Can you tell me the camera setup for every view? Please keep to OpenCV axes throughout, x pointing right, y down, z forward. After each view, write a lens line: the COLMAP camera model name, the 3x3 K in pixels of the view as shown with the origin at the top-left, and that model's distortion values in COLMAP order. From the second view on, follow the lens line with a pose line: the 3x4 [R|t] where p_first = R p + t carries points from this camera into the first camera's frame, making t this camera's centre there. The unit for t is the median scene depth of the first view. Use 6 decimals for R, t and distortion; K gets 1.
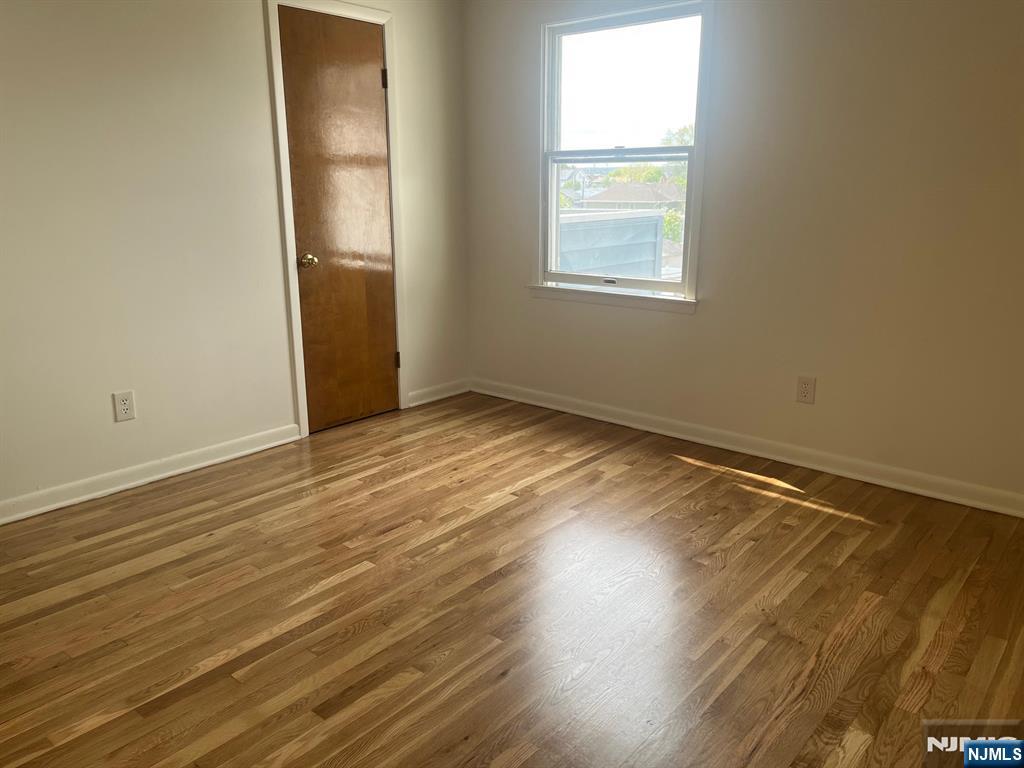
lens RADIAL K [[769.8, 0, 519.0], [0, 769.8, 386.4], [0, 0, 1]] dist [0.059717, -0.072160]
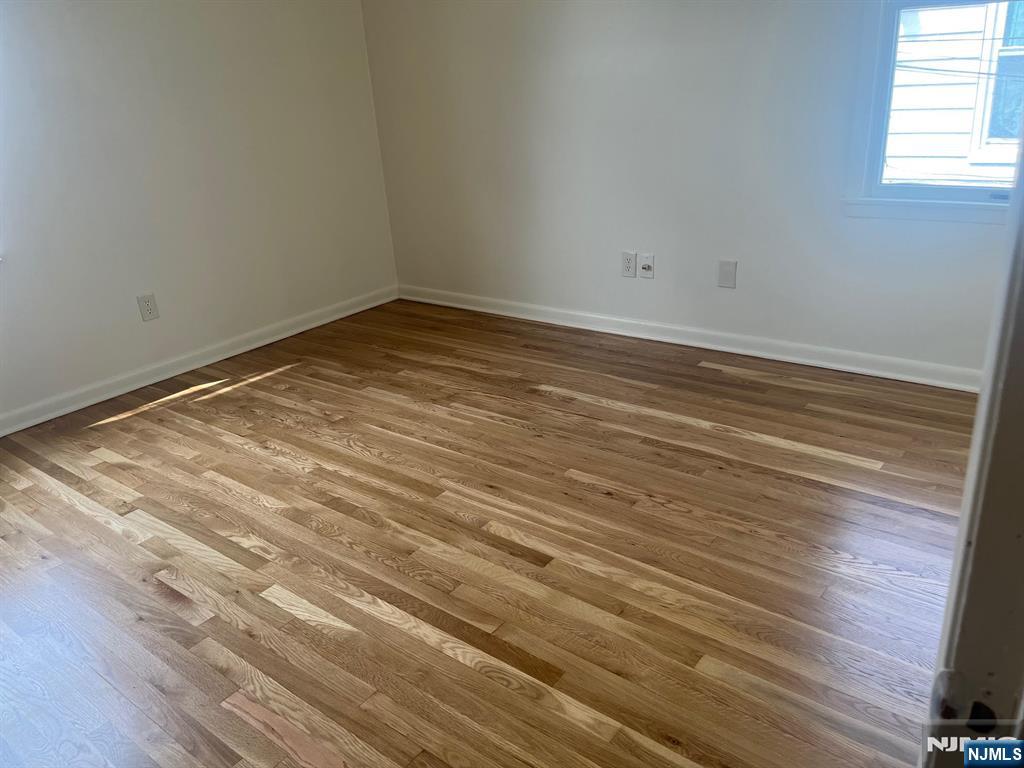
lens RADIAL K [[769.8, 0, 519.0], [0, 769.8, 386.4], [0, 0, 1]] dist [0.059717, -0.072160]
pose [[-0.030675, -0.379718, 0.924594, -0.717880], [0.323015, 0.871628, 0.368682, -0.139160], [-0.945897, 0.309967, 0.095917, 0.508049]]
